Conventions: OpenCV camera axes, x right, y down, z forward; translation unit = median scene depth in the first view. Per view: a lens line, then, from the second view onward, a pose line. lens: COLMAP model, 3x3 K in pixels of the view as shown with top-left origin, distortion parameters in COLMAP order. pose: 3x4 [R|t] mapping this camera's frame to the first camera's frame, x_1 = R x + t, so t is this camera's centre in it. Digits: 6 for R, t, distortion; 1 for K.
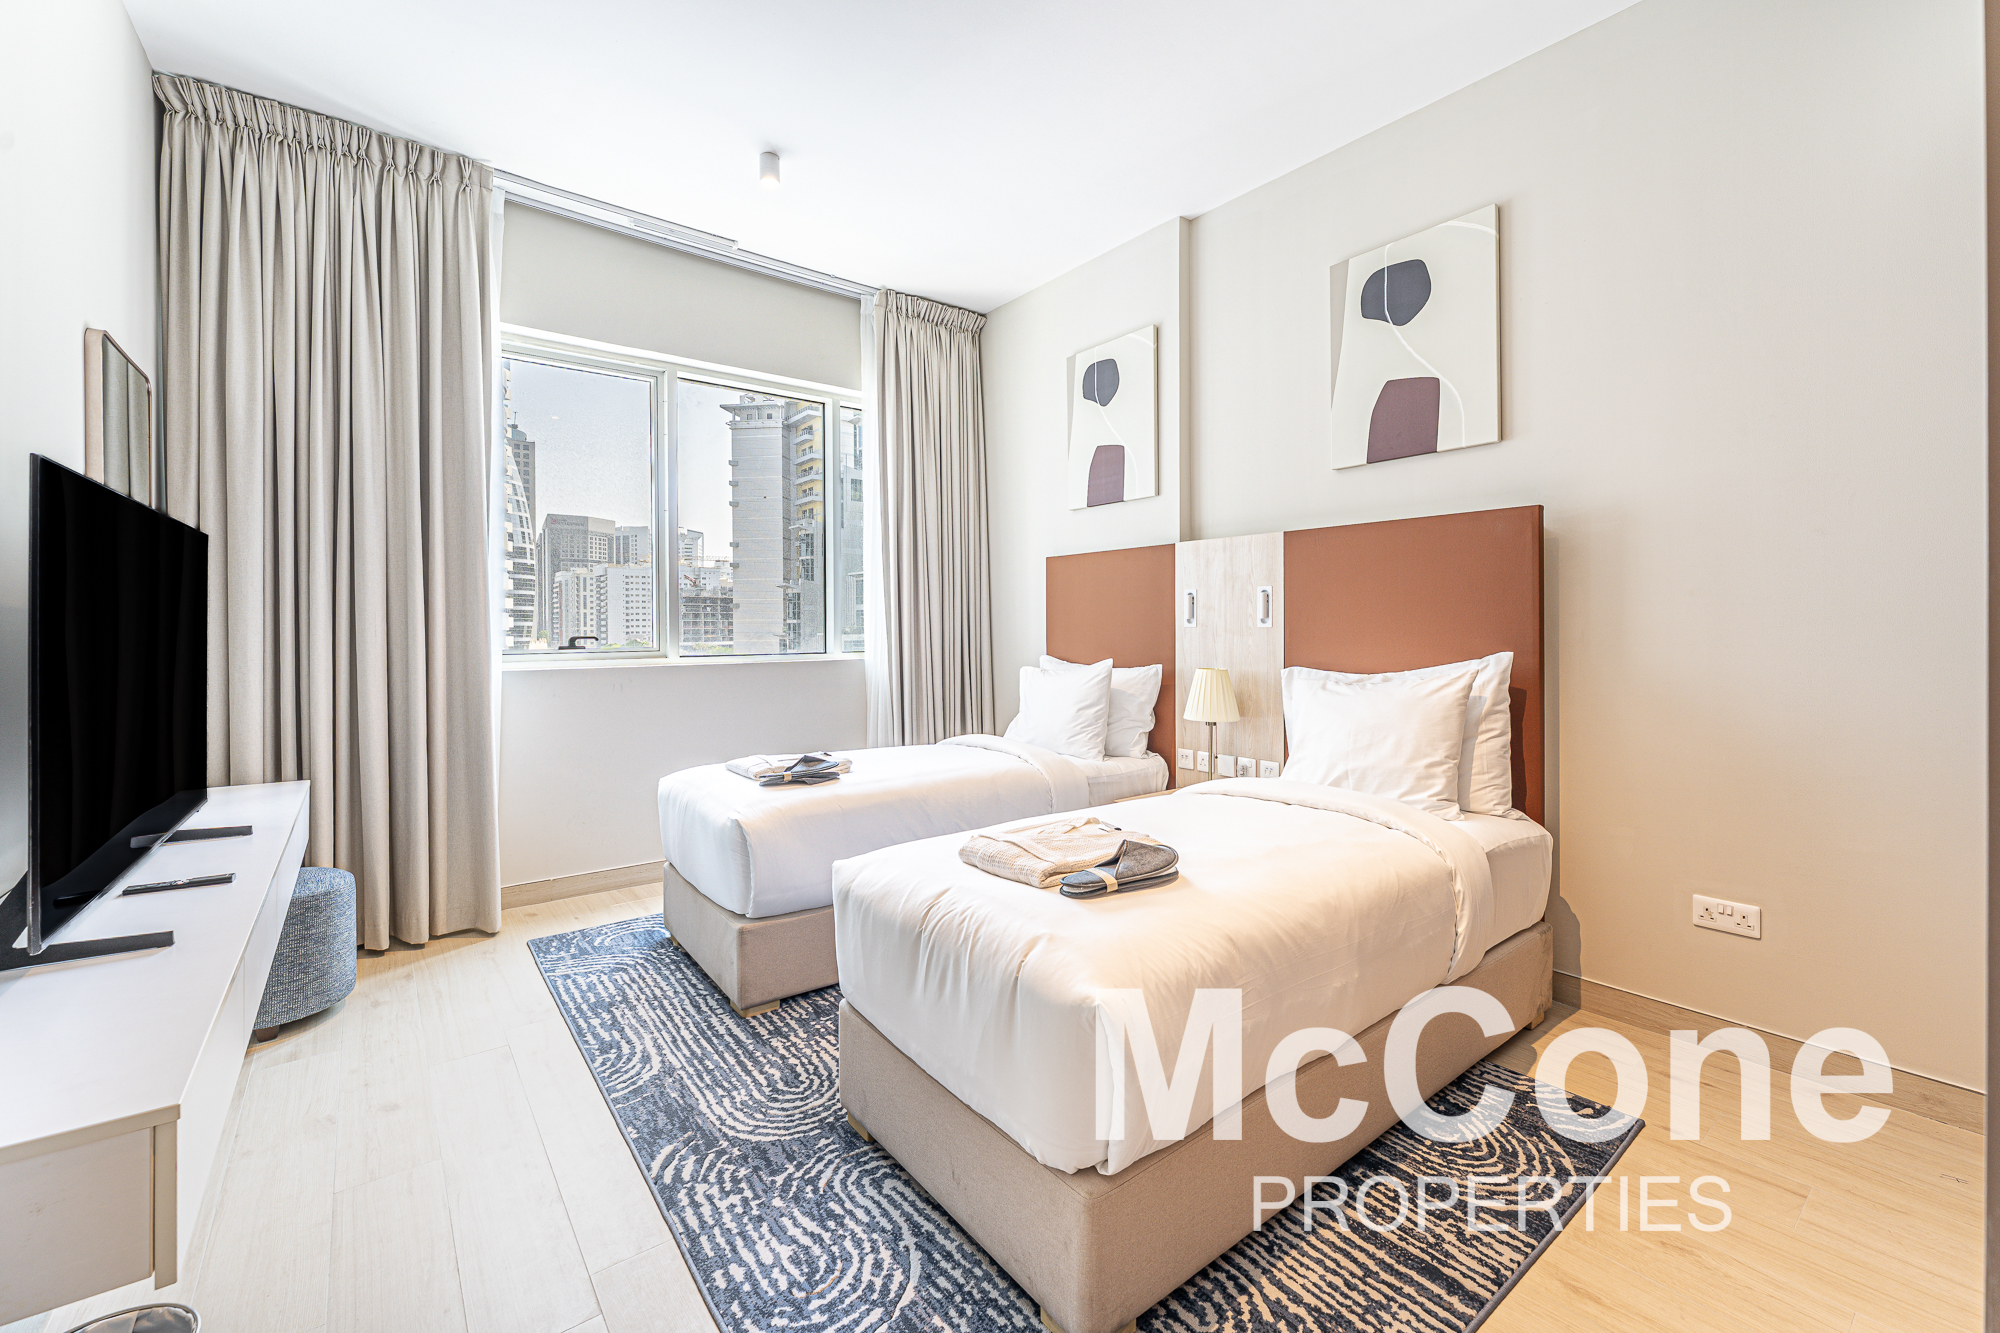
lens RADIAL K [[819.5, 0, 995.6], [0, 819.5, 622.0], [0, 0, 1]] dist [0.000796, 0.000216]
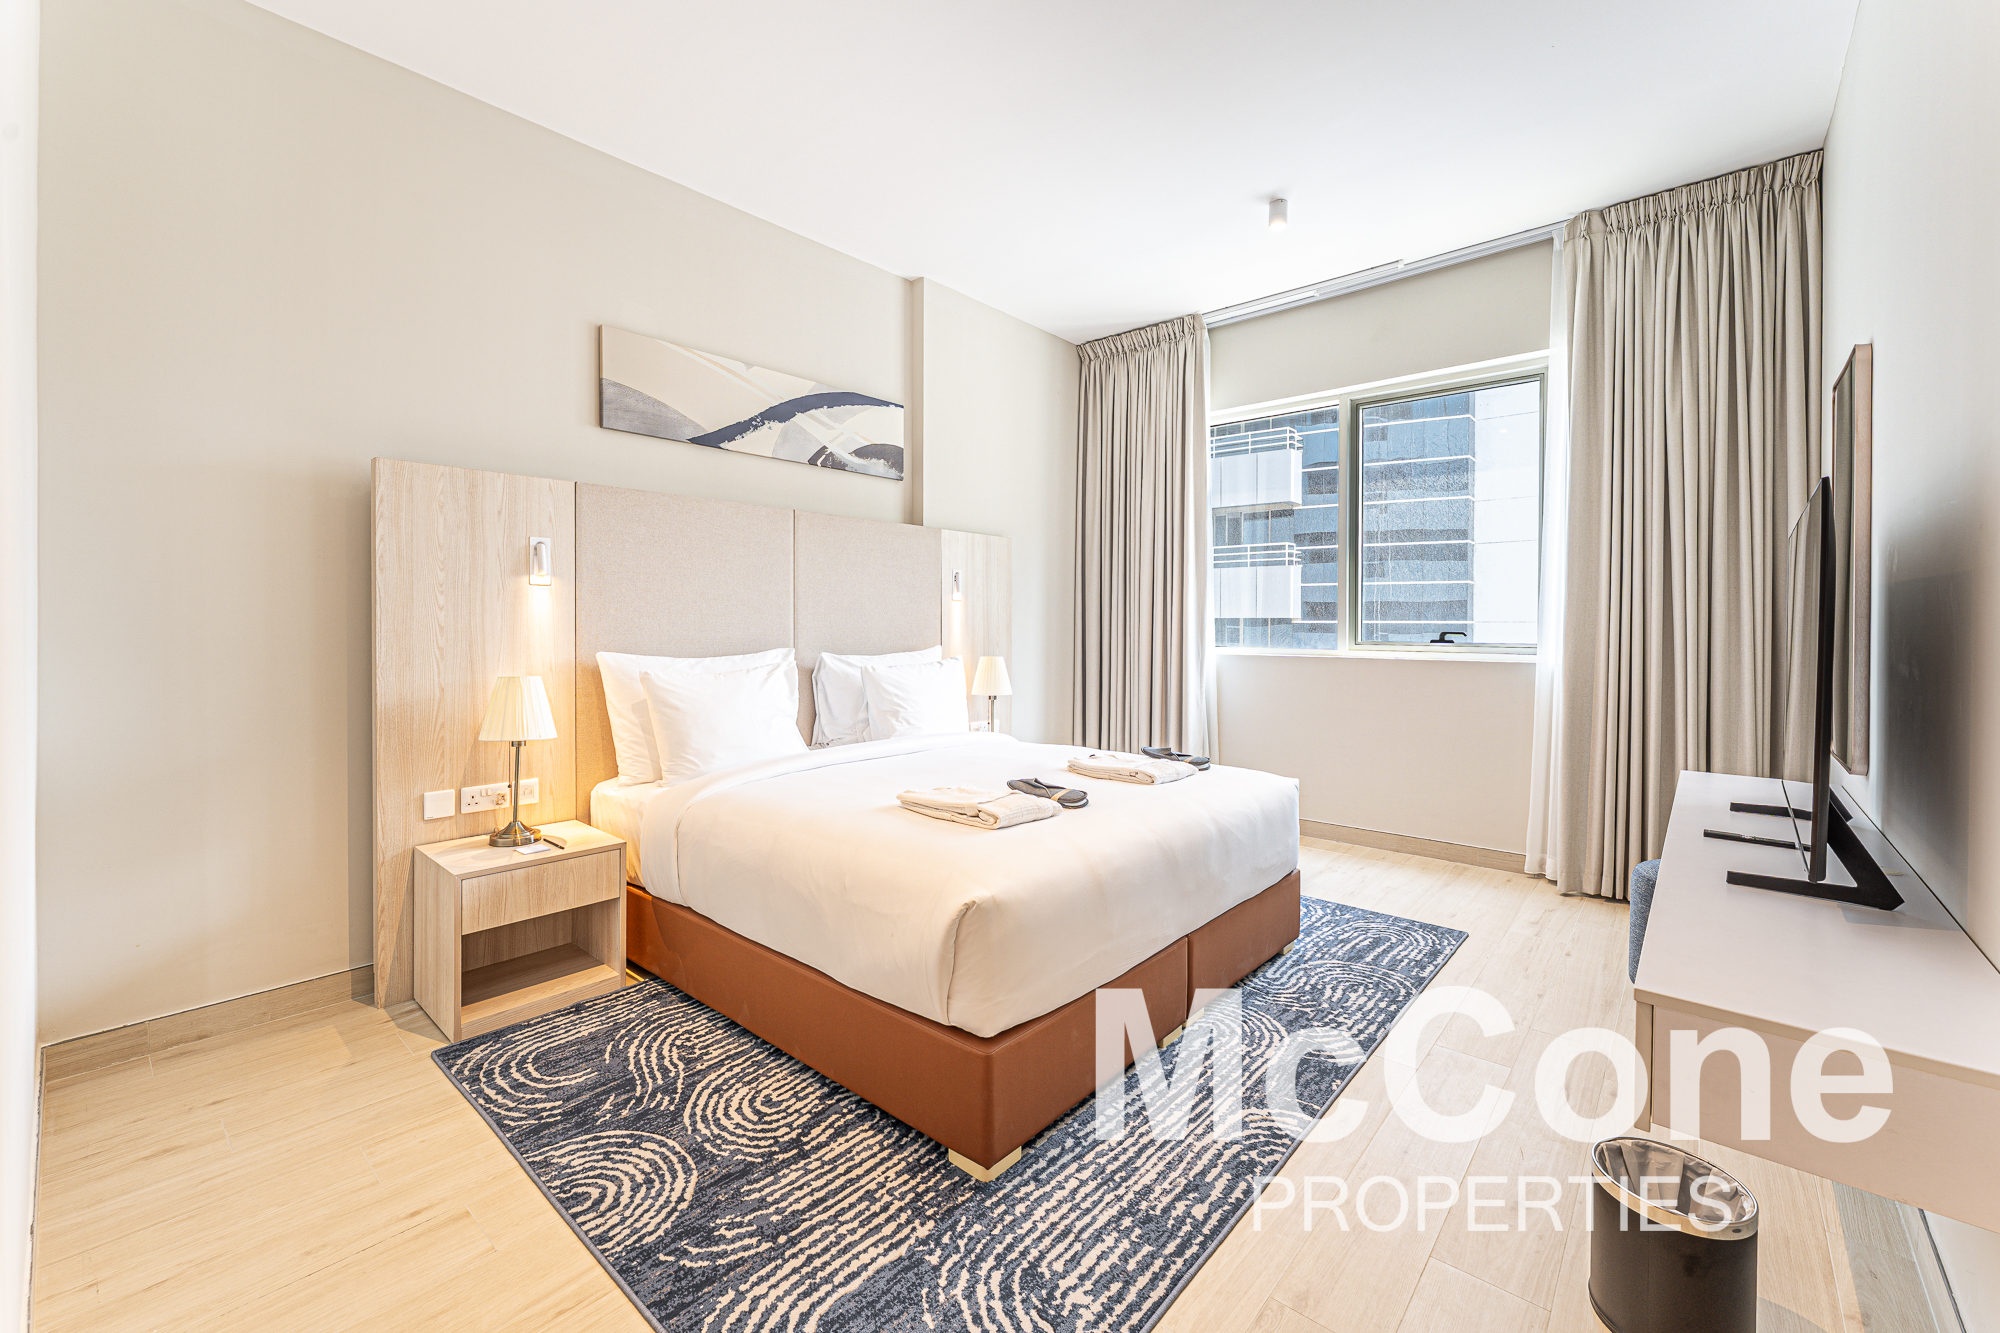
lens RADIAL K [[819.5, 0, 995.6], [0, 819.5, 622.0], [0, 0, 1]] dist [0.000796, 0.000216]
pose [[-0.202166, 0.006332, 0.979331, -1.568052], [-0.016352, 0.999818, -0.009840, 0.022856], [-0.979215, -0.018004, -0.202026, 1.840919]]
